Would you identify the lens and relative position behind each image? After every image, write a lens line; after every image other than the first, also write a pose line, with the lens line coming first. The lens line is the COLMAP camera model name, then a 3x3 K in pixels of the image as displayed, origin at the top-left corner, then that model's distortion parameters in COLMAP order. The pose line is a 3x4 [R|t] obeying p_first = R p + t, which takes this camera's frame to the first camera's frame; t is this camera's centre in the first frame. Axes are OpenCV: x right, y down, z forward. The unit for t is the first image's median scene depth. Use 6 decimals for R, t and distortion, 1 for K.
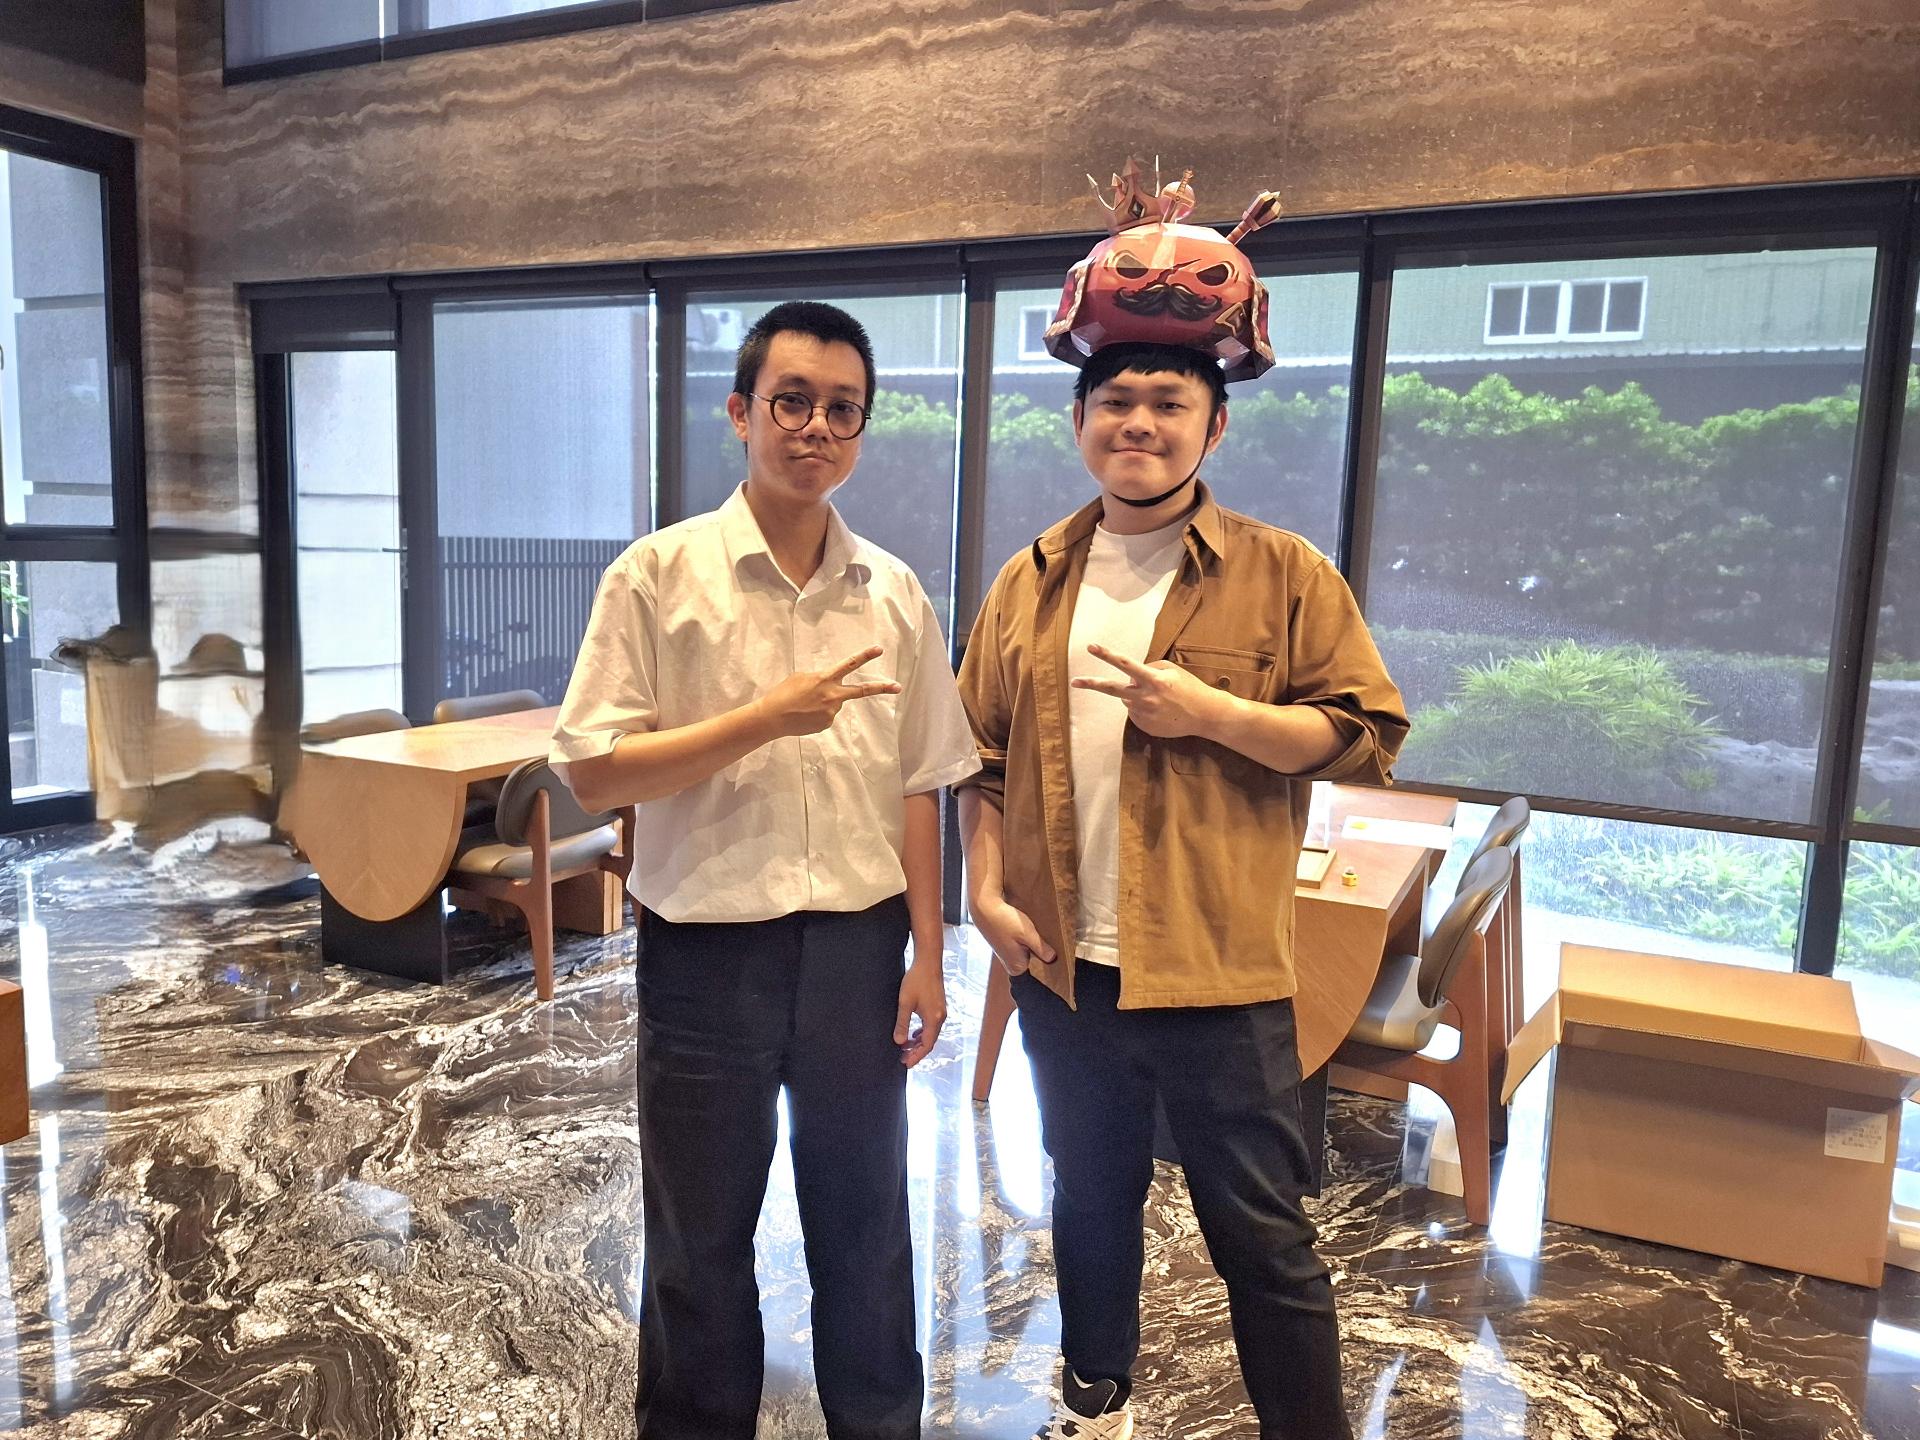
lens RADIAL K [[1368.4, 0, 960.0], [0, 1368.4, 720.0], [0, 0, 1]] dist [0.104064, -0.152675]
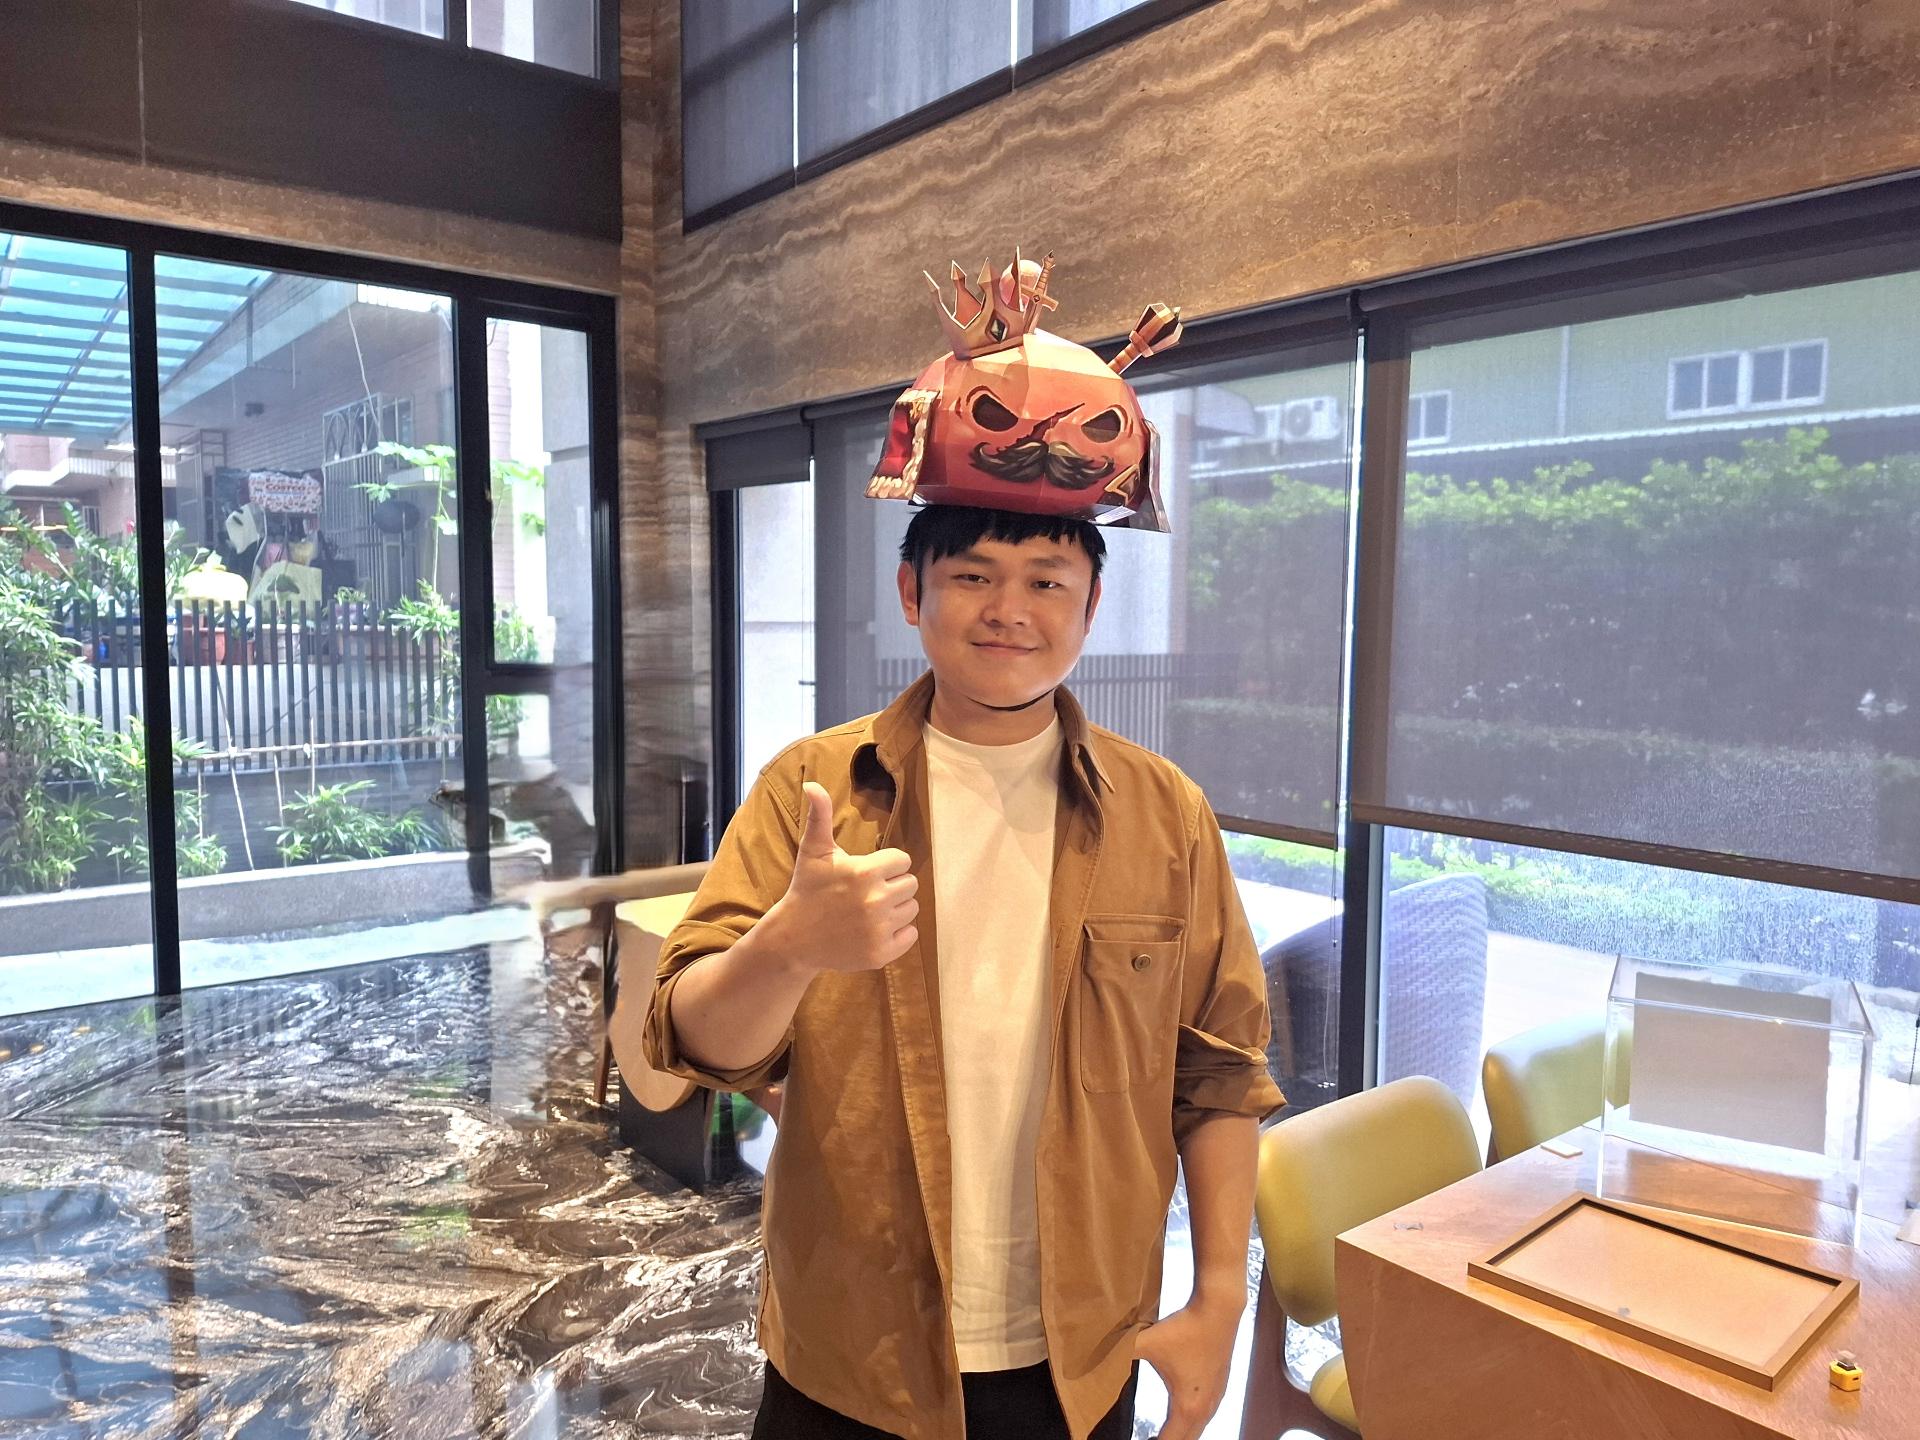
lens RADIAL K [[1368.4, 0, 960.0], [0, 1368.4, 720.0], [0, 0, 1]] dist [0.104064, -0.152675]
pose [[0.896272, 0.010131, -0.443389, 0.137605], [-0.038066, 0.997807, -0.054148, -0.059359], [0.441868, 0.065409, 0.894692, 0.233728]]
